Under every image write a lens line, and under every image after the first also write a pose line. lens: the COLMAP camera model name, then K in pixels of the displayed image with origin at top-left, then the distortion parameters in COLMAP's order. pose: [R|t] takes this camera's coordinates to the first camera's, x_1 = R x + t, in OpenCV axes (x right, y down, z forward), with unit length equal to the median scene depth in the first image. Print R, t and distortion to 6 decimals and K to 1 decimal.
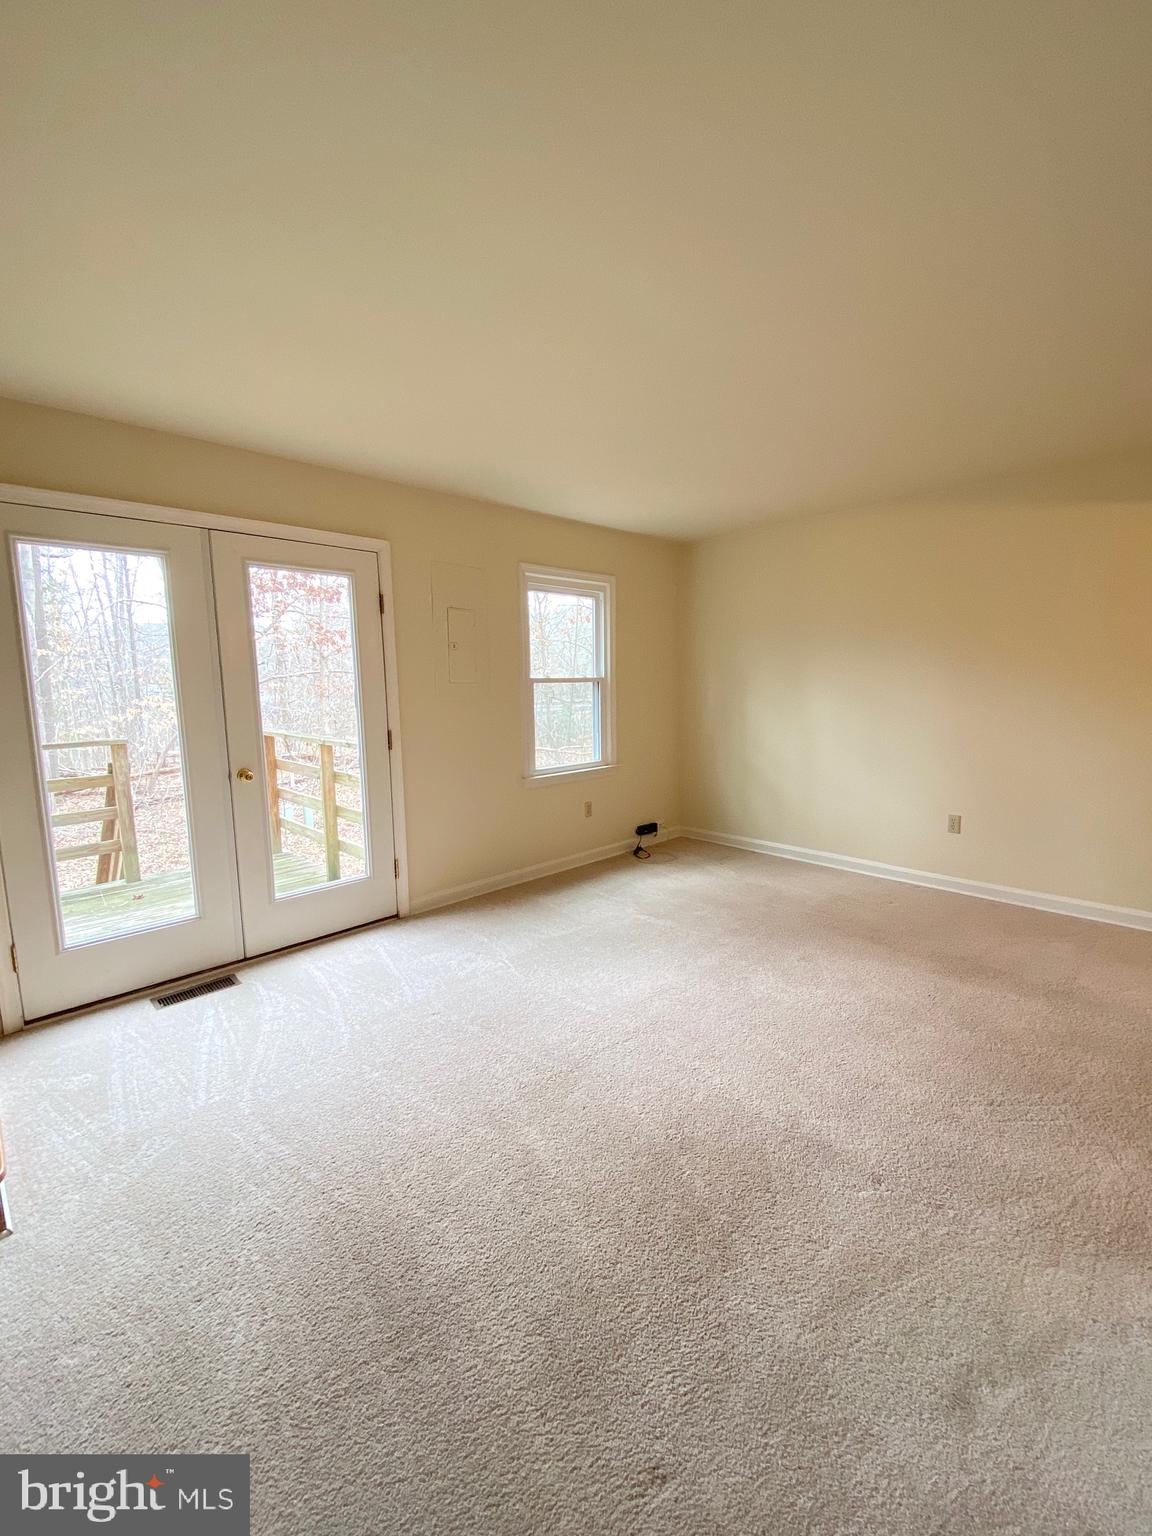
lens RADIAL K [[638.9, 0, 576.0], [0, 638.9, 768.0], [0, 0, 1]] dist [0.013253, -0.016228]
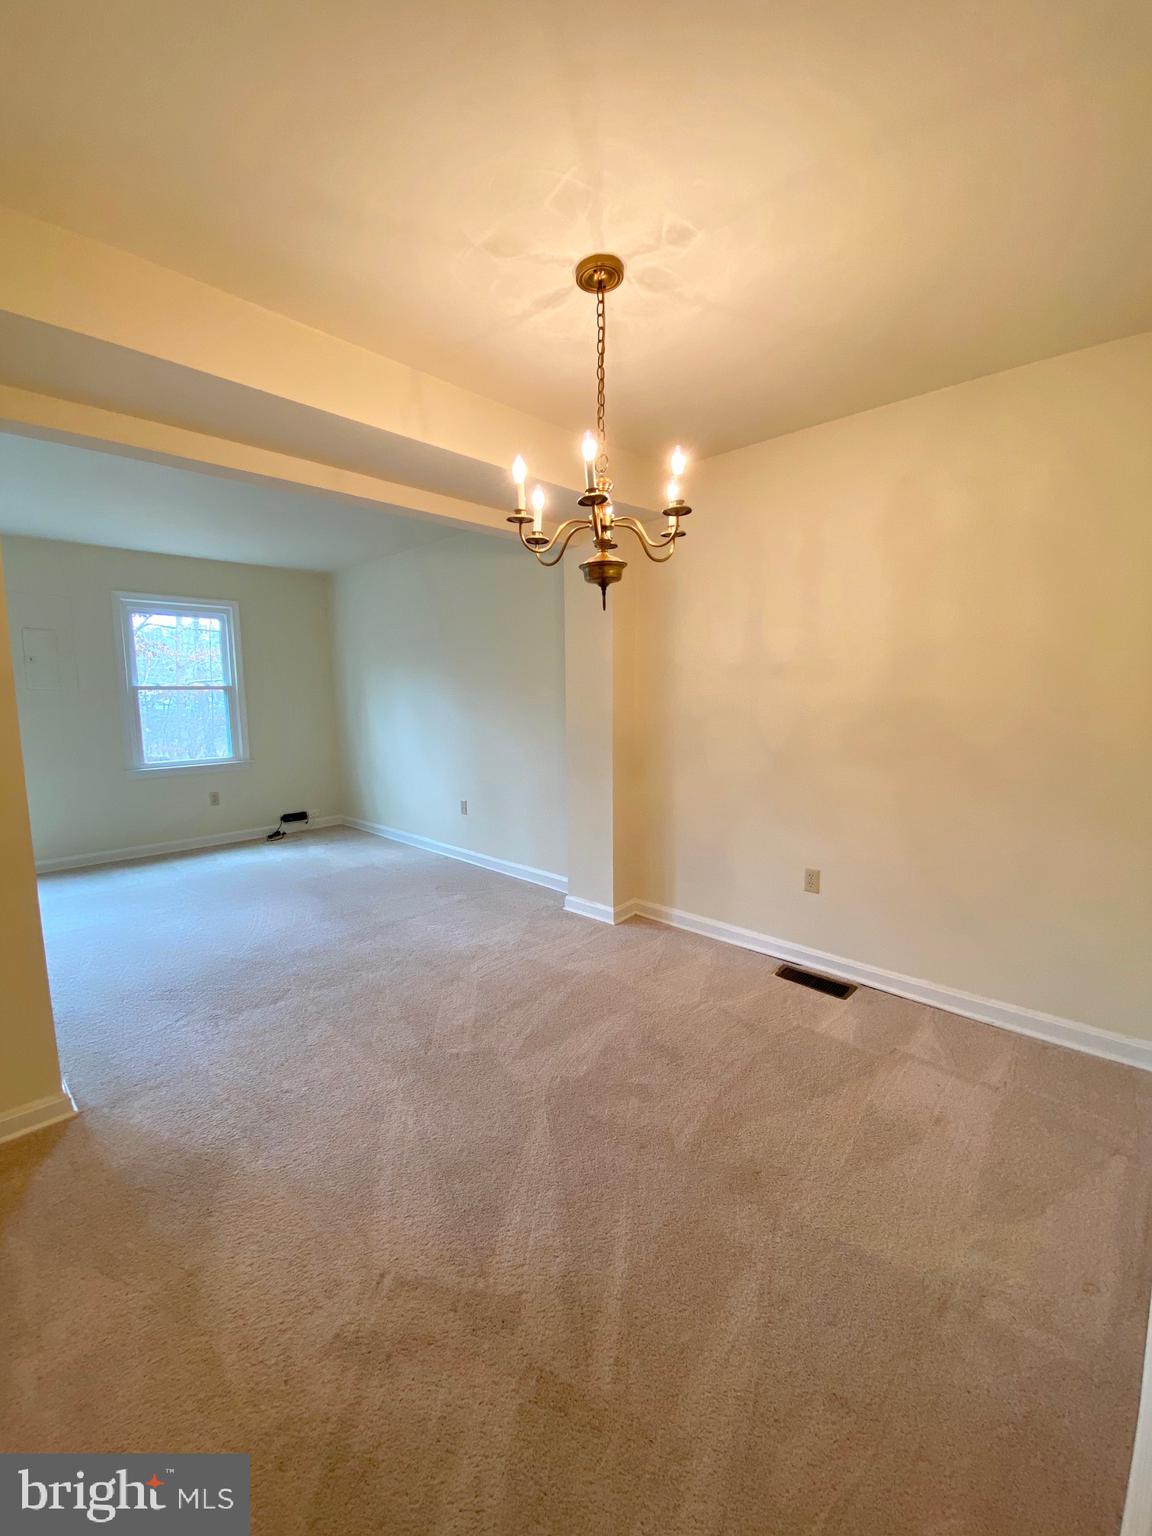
lens RADIAL K [[638.9, 0, 576.0], [0, 638.9, 768.0], [0, 0, 1]] dist [0.013253, -0.016228]
pose [[0.999895, 0.001255, 0.014412, 0.727672], [-0.001038, 0.999886, -0.015083, 0.028673], [-0.014429, 0.015067, 0.999782, -0.204293]]
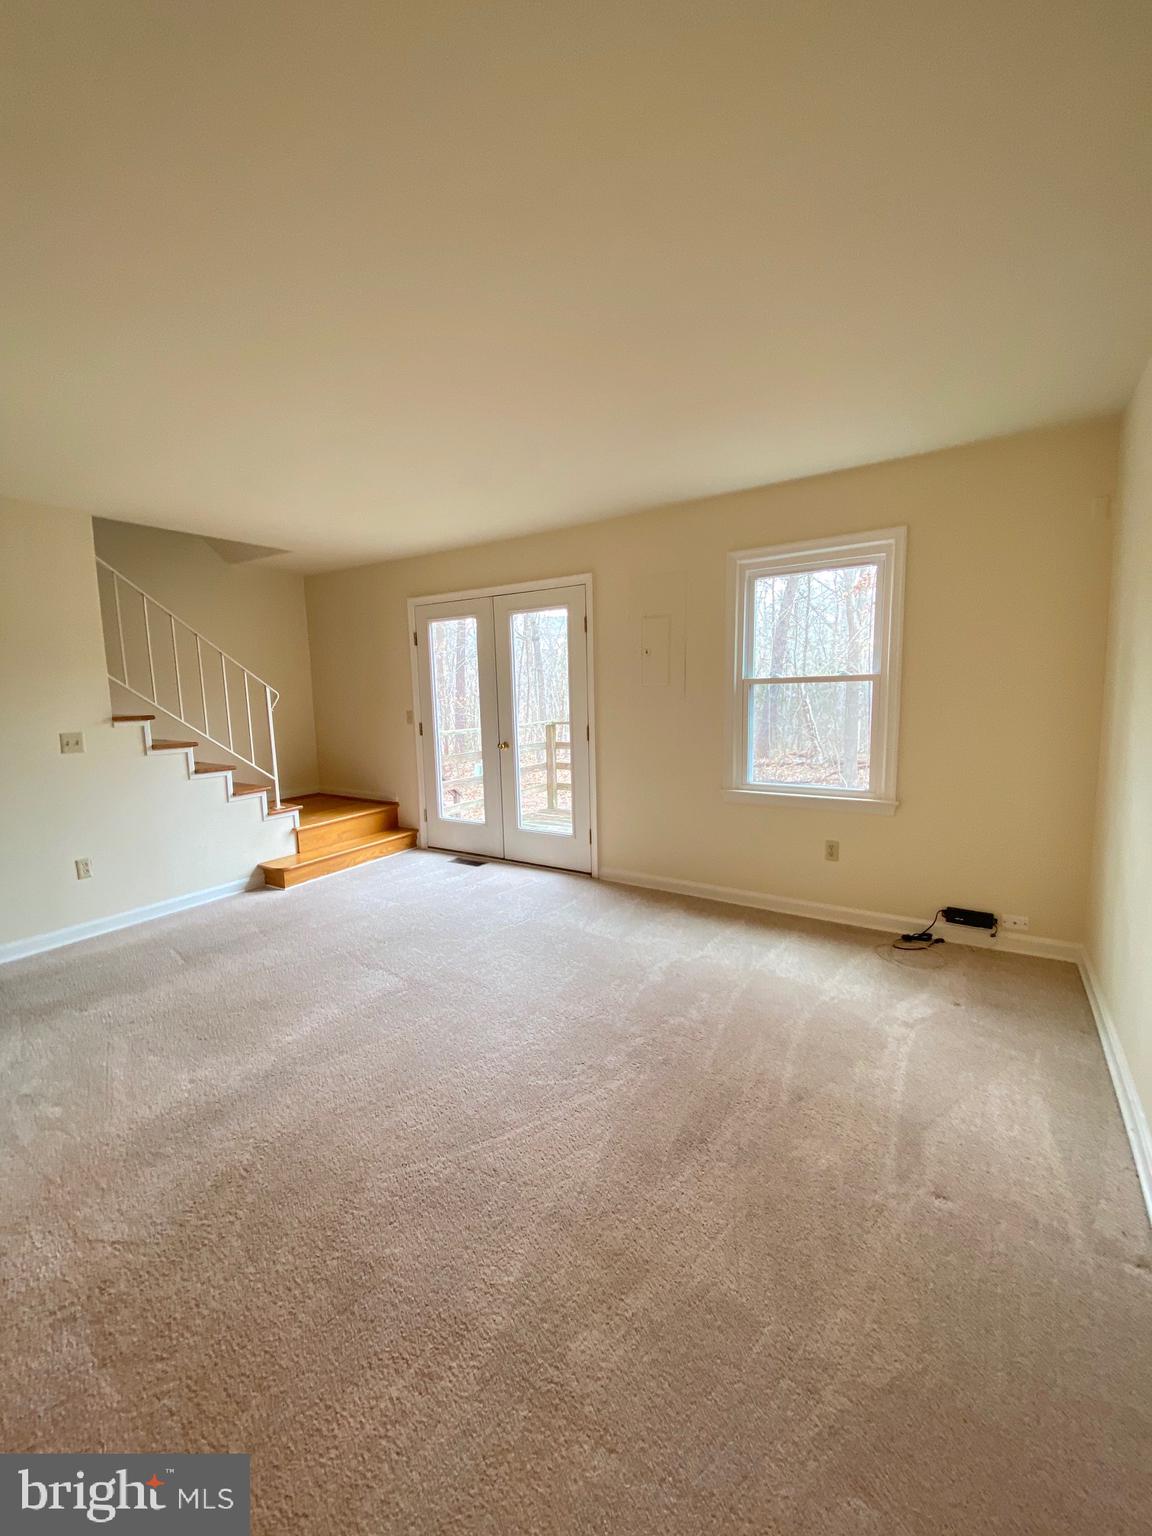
lens RADIAL K [[638.9, 0, 576.0], [0, 638.9, 768.0], [0, 0, 1]] dist [0.013253, -0.016228]
pose [[0.184038, 0.128409, -0.974495, 0.752462], [-0.106731, 0.988178, 0.110055, -0.089912], [0.977107, 0.083755, 0.195567, 0.596192]]
